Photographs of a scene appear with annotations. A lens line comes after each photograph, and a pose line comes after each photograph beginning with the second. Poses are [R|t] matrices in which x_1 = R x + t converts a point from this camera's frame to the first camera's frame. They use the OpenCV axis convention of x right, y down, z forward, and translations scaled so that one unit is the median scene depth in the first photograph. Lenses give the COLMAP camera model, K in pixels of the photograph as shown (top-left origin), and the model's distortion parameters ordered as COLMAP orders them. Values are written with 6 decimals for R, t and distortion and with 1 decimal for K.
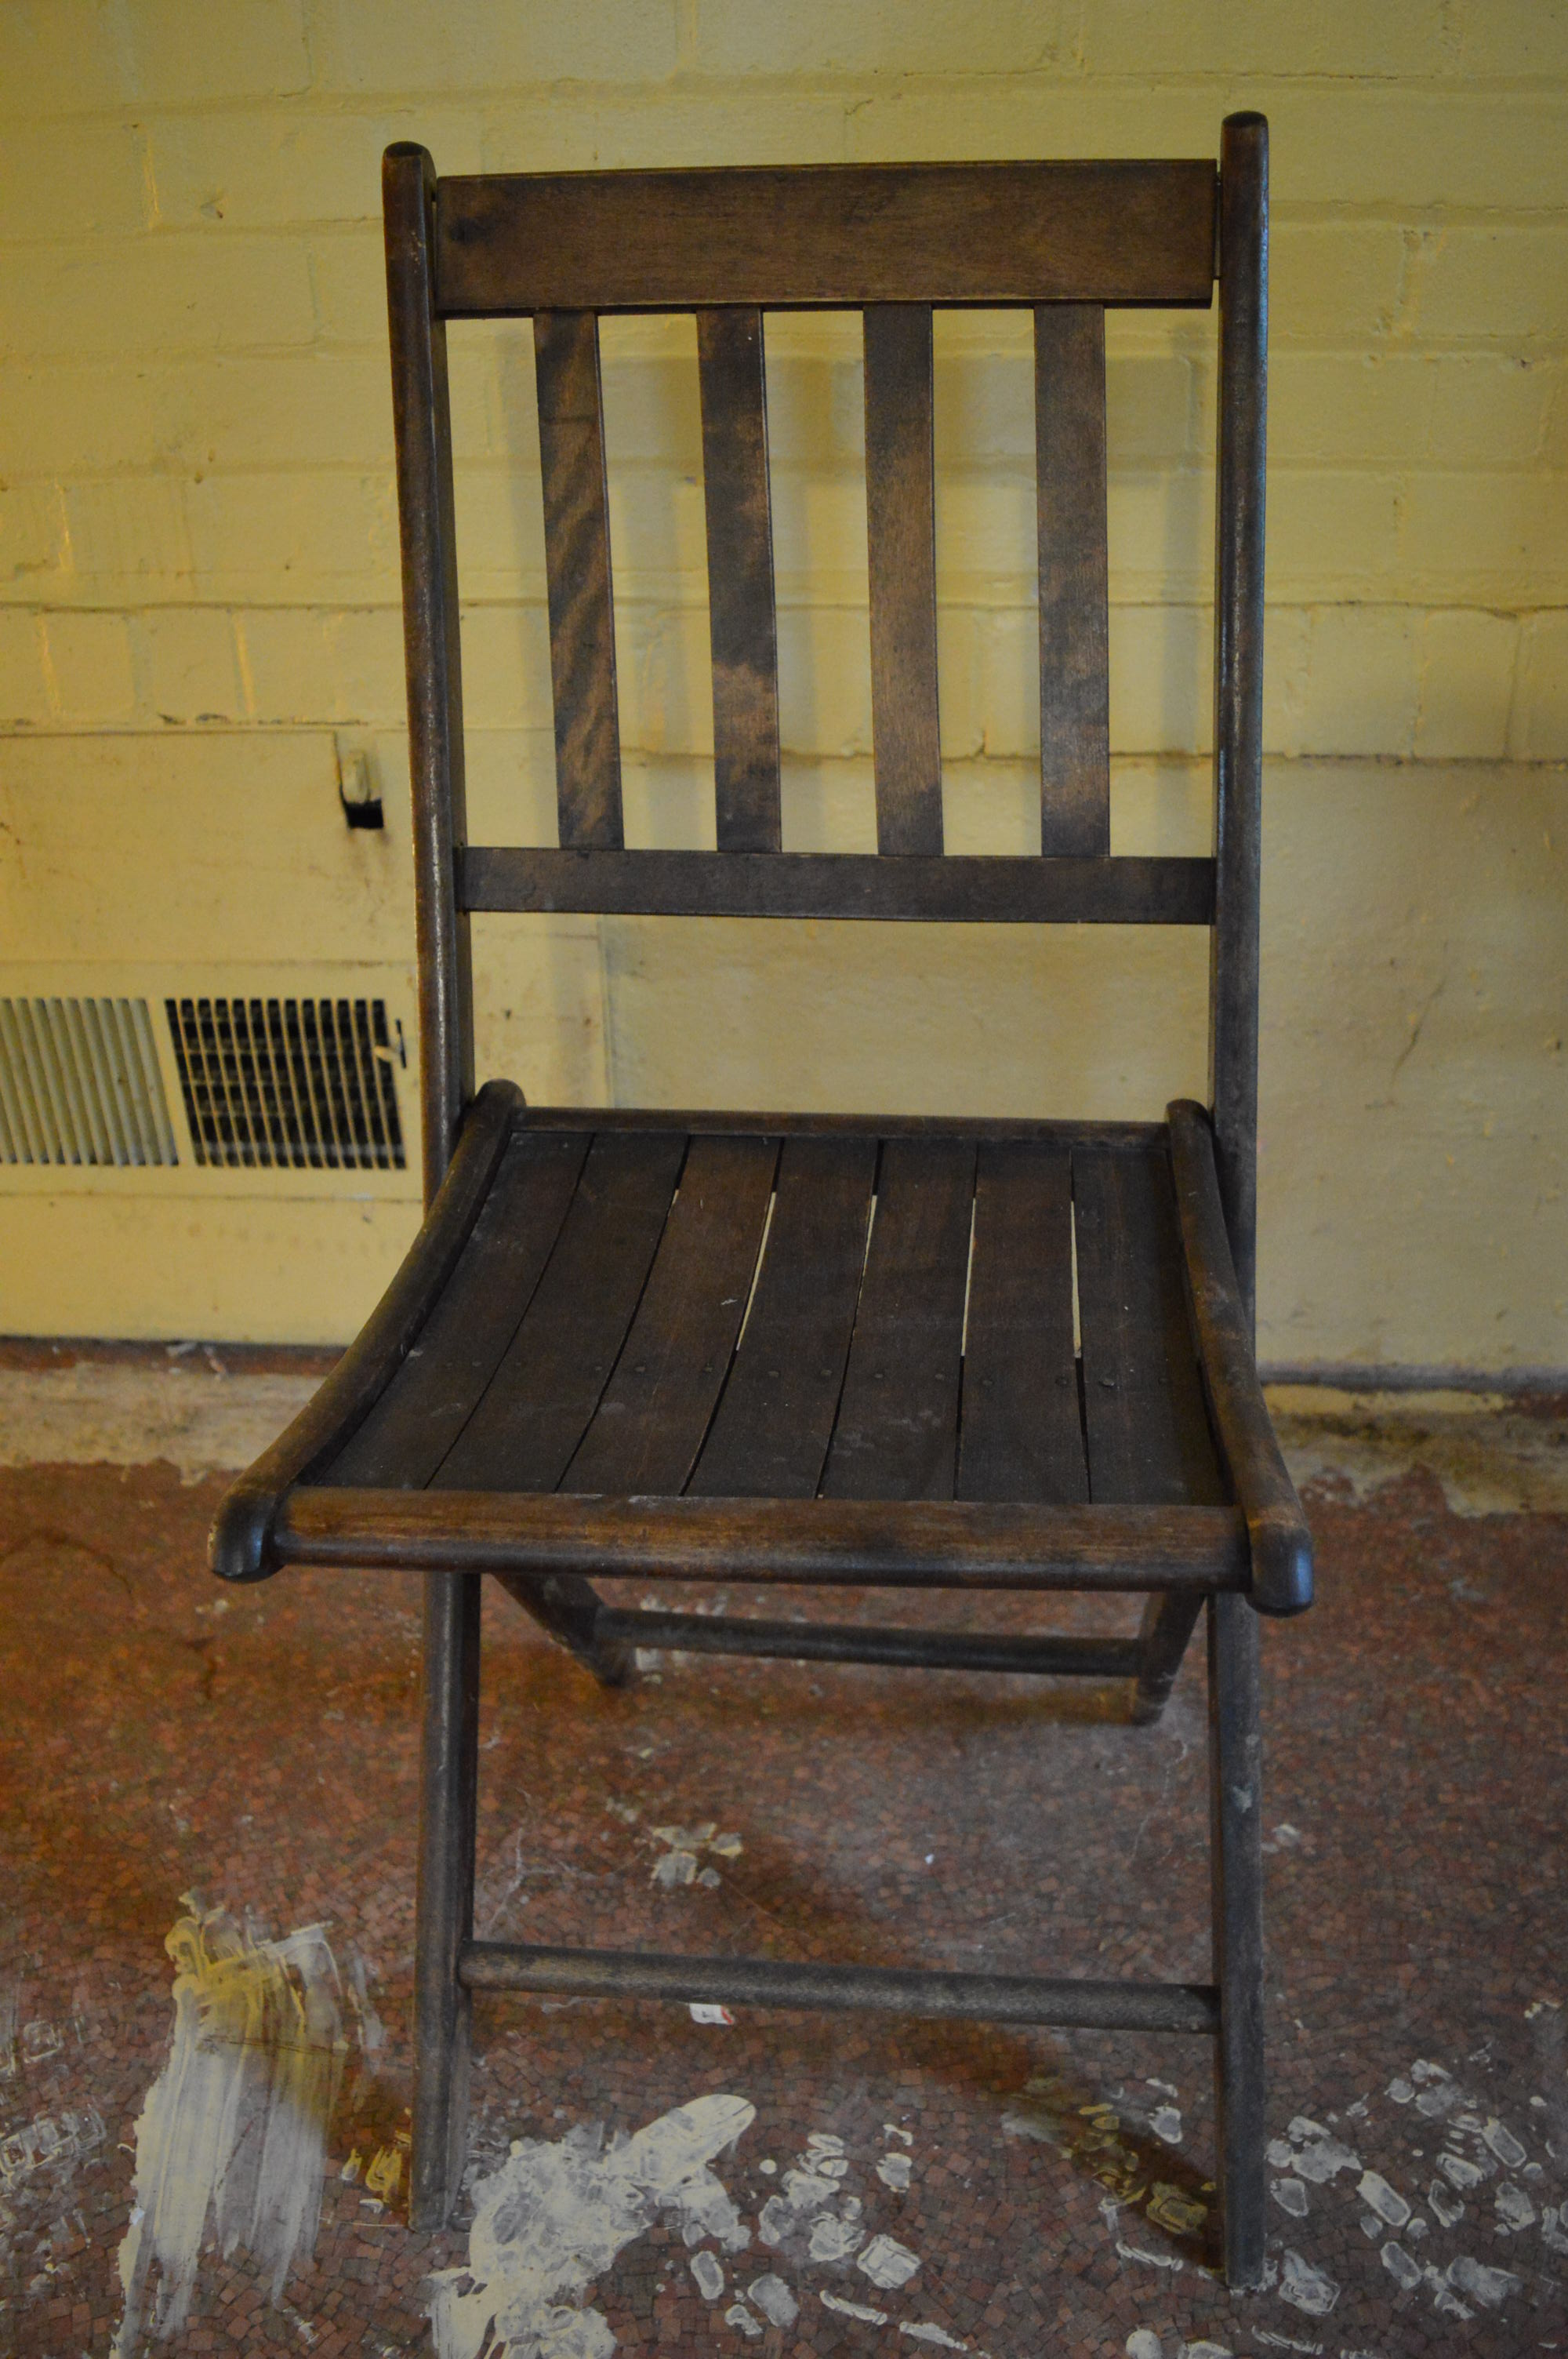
lens RADIAL K [[1871.6, 0, 782.3], [0, 1871.6, 1203.9], [0, 0, 1]] dist [-0.100123, 0.026909]
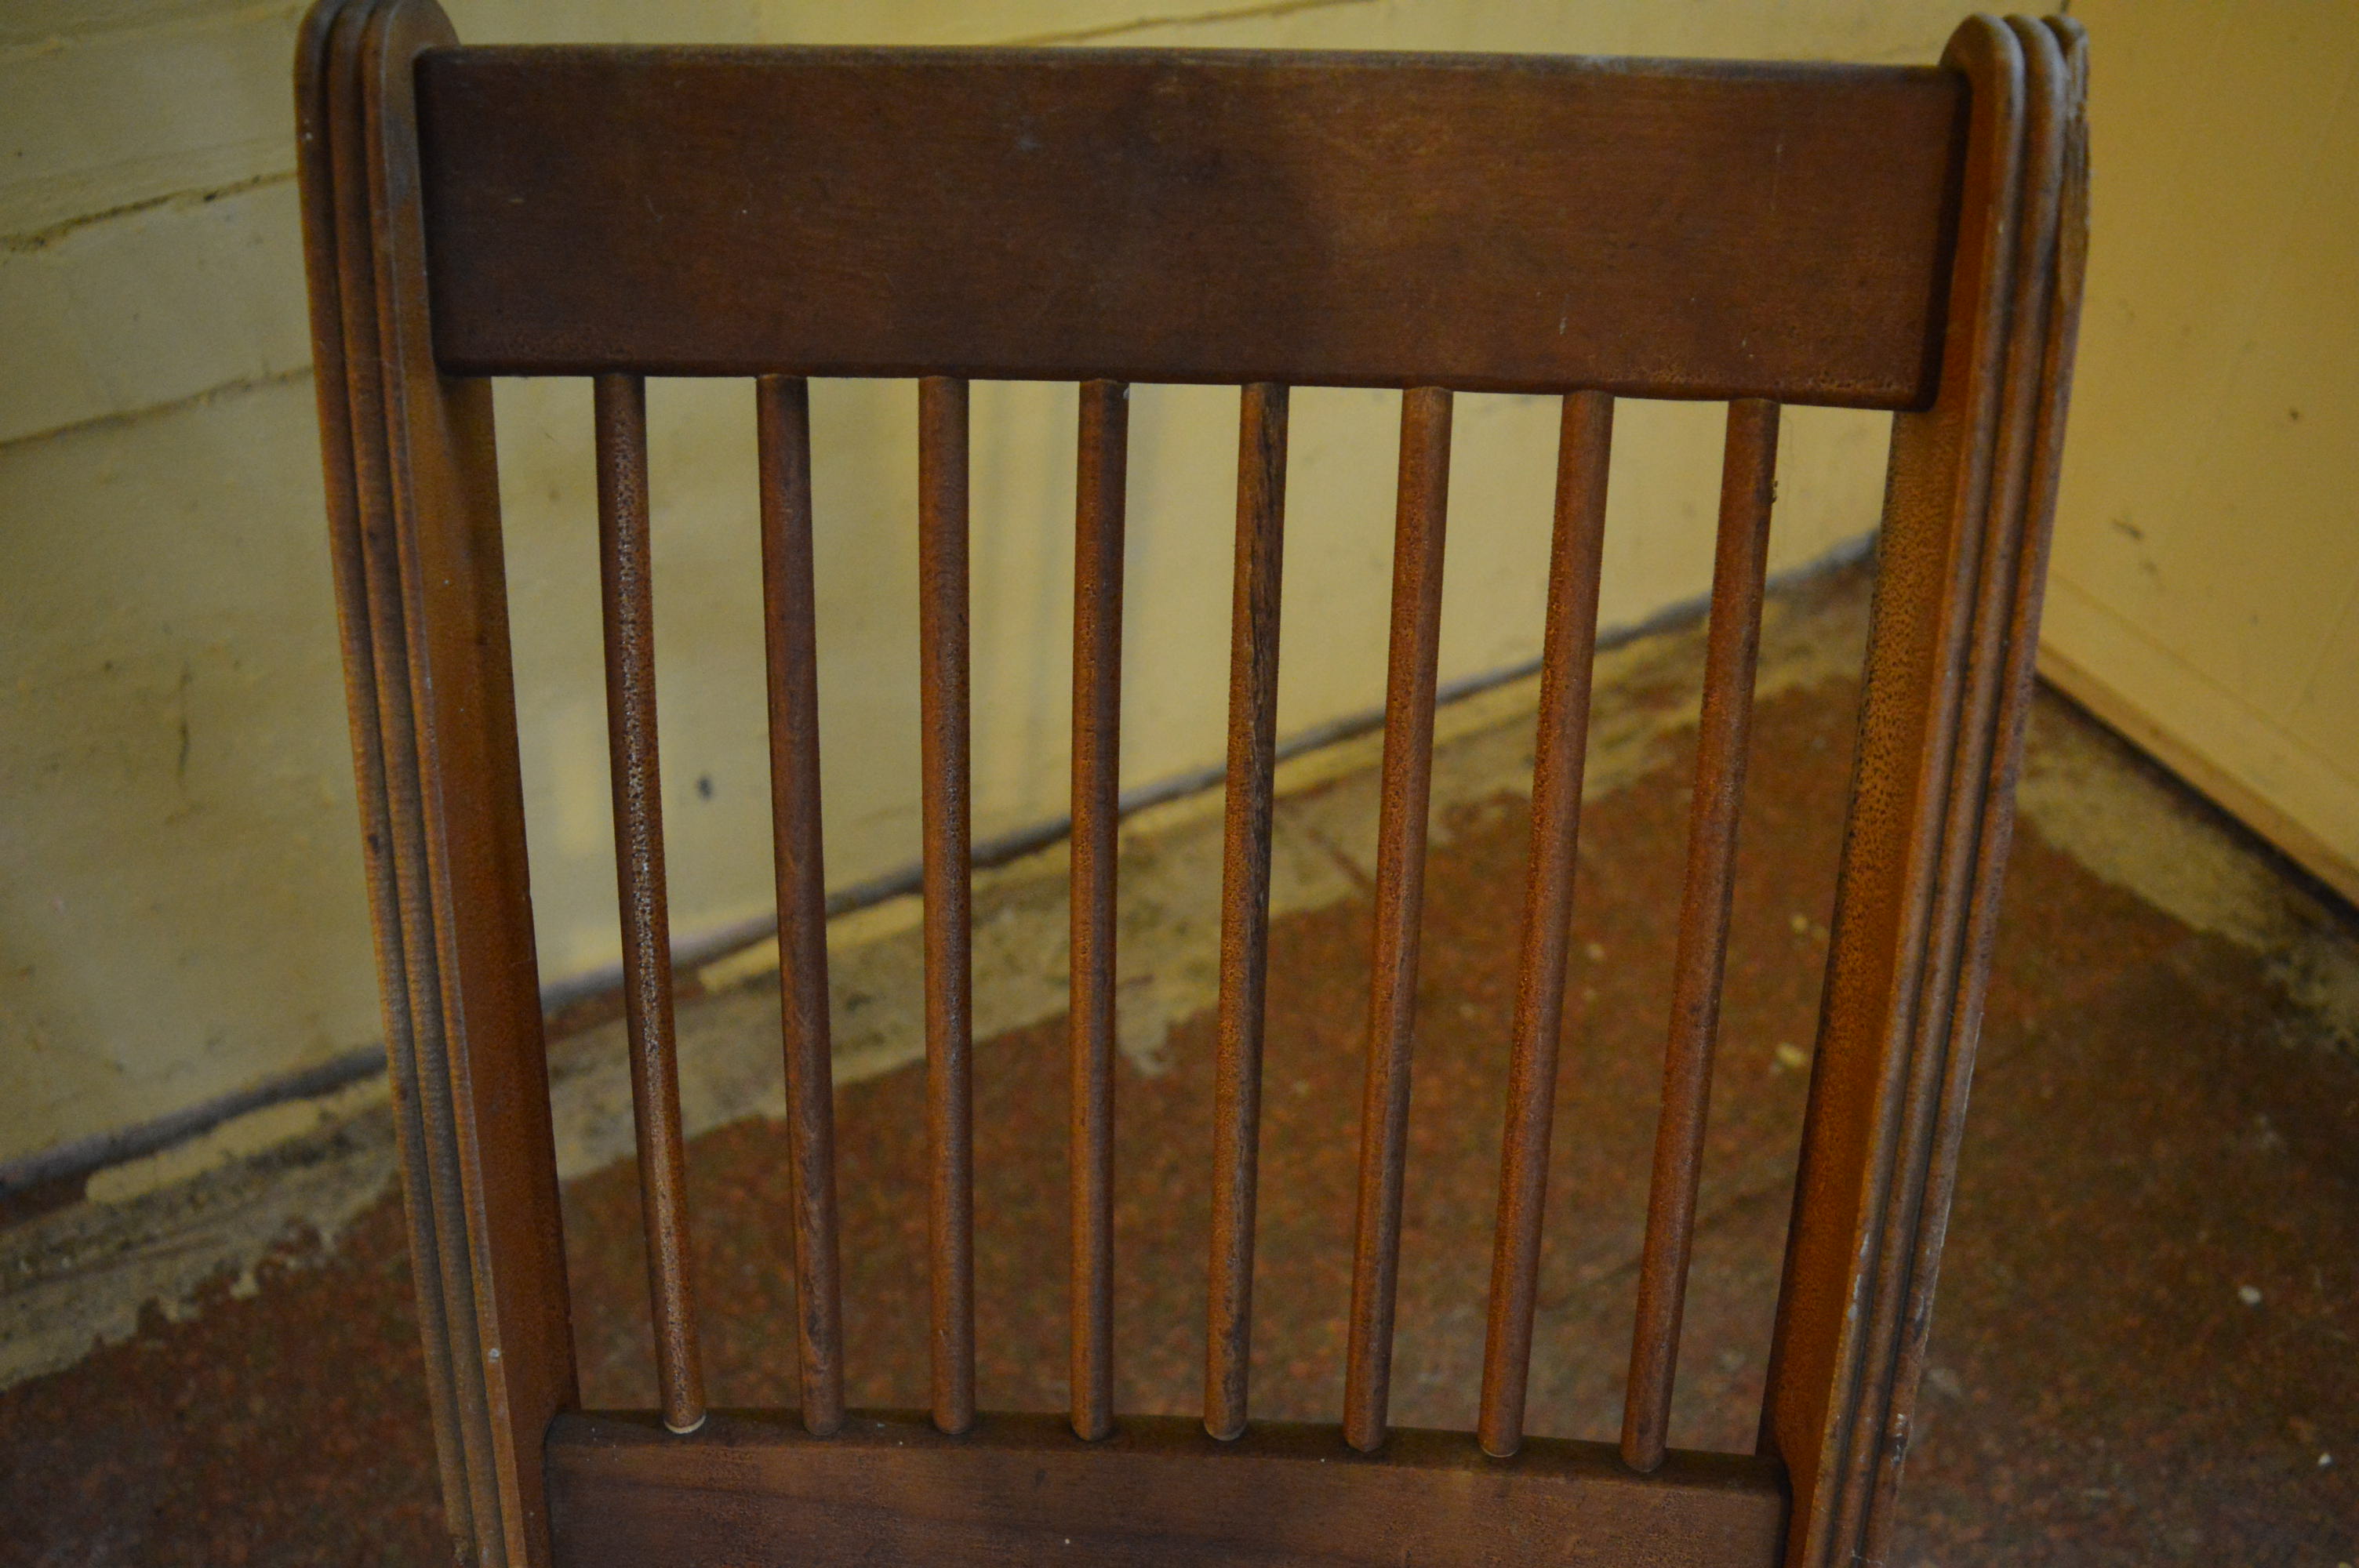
lens RADIAL K [[1854.0, 0, 1167.9], [0, 1854.0, 779.3], [0, 0, 1]] dist [-0.090069, 0.010432]
pose [[0.835762, -0.328103, 0.440284, 0.438073], [0.243798, 0.940204, 0.237863, -0.194494], [-0.492000, -0.091457, 0.865778, 0.131803]]
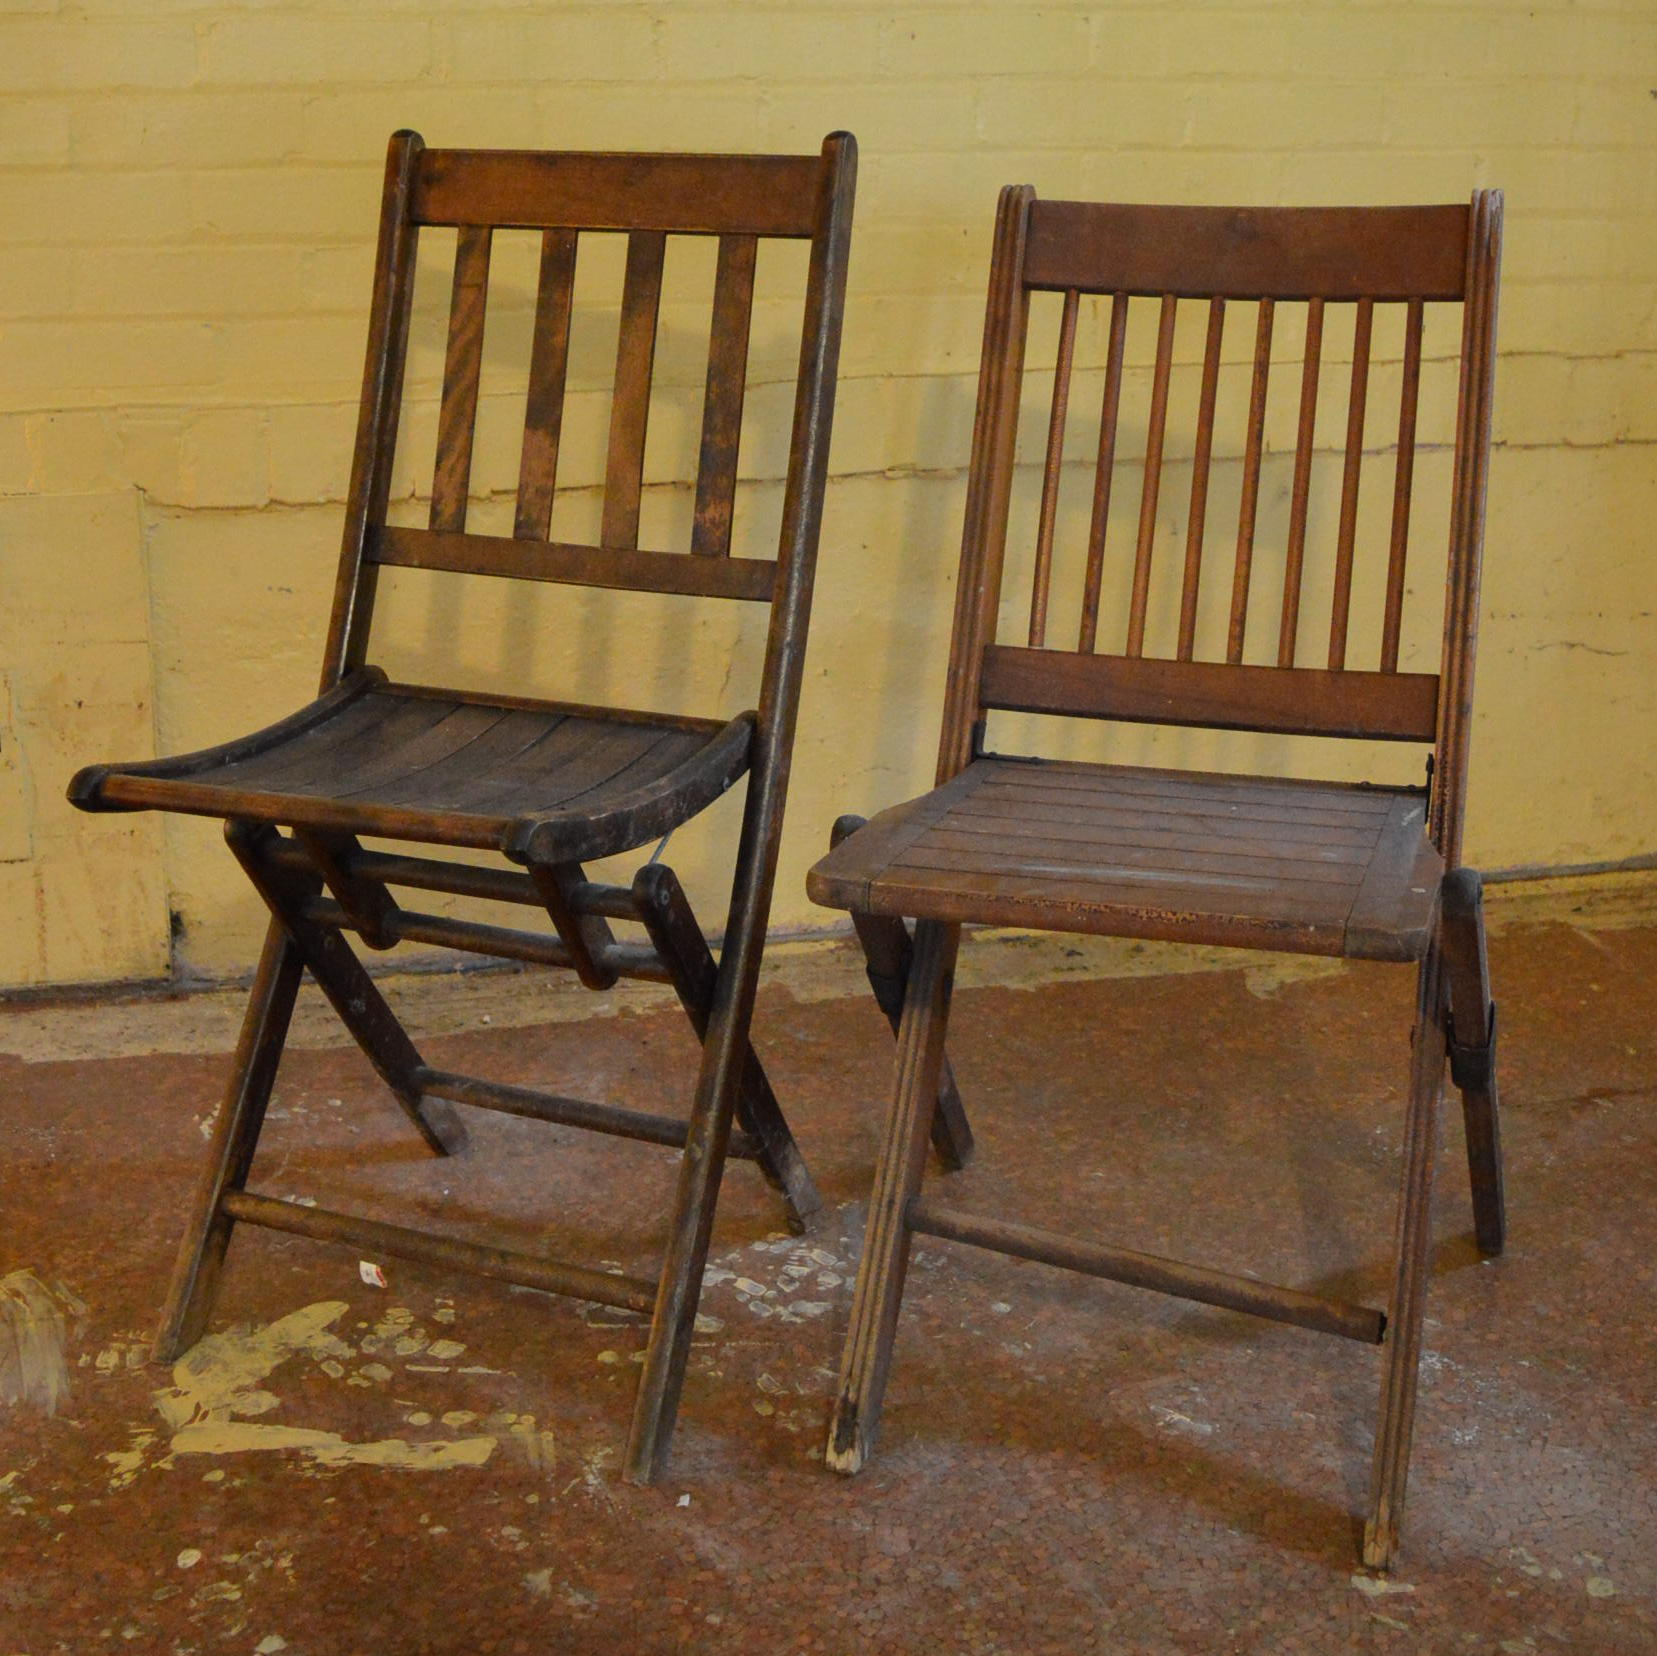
lens RADIAL K [[2399.6, 0, 780.8], [0, 2399.6, 579.0], [0, 0, 1]] dist [-0.084187, 0.007699]
pose [[0.962071, -0.050918, 0.268005, -0.150022], [0.125221, 0.955239, -0.268028, 0.438990], [-0.242361, 0.291422, 0.925383, -0.976636]]
